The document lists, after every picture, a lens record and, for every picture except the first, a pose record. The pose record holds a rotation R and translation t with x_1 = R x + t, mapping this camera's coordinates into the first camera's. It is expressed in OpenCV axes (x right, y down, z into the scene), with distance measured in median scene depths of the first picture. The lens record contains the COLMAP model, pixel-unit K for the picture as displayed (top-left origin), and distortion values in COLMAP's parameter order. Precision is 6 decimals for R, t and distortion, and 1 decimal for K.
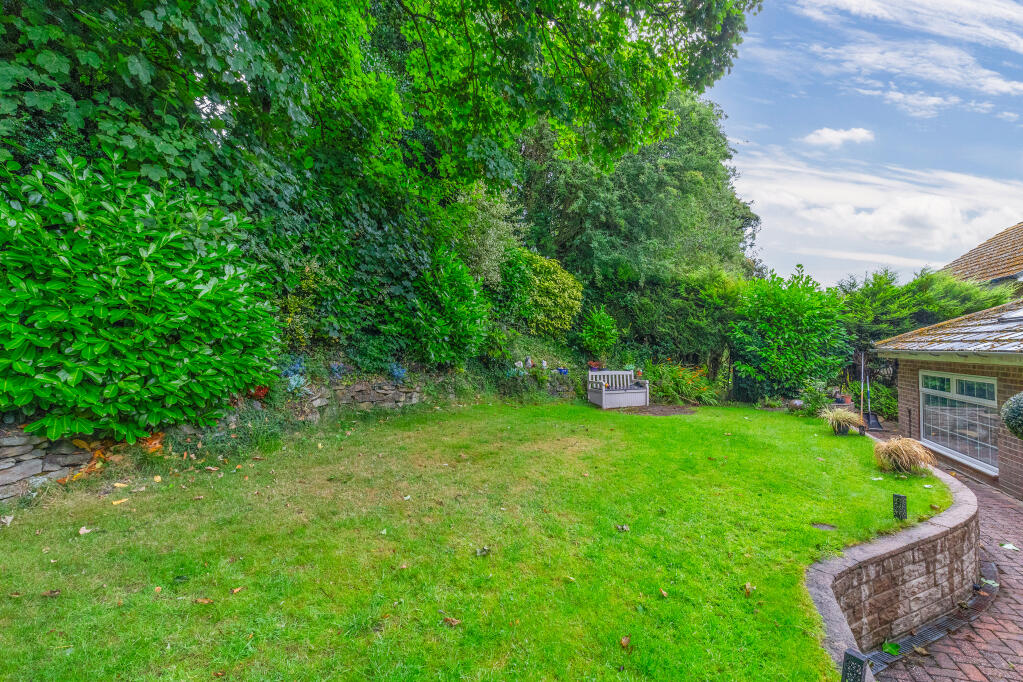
lens RADIAL K [[464.9, 0, 512.2], [0, 464.9, 343.8], [0, 0, 1]] dist [0.009223, -0.000565]
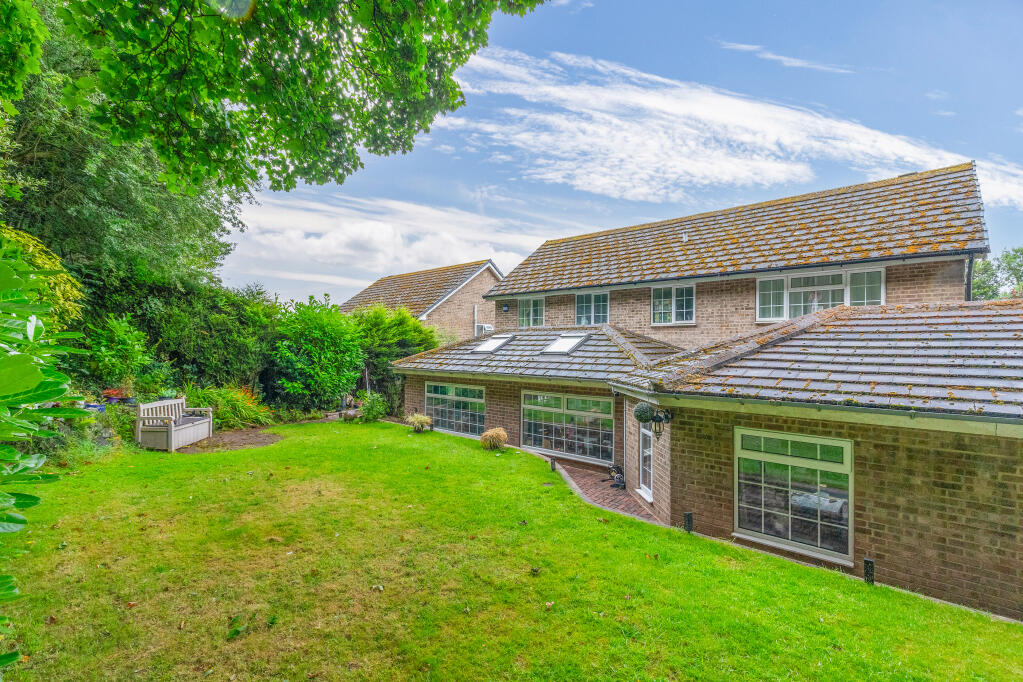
lens RADIAL K [[464.9, 0, 516.6], [0, 464.9, 342.9], [0, 0, 1]] dist [0.009223, -0.000565]
pose [[0.327693, 0.021524, 0.944539, -0.378788], [-0.017347, 0.999709, -0.016763, -0.041270], [-0.944625, -0.010892, 0.327971, 0.194874]]
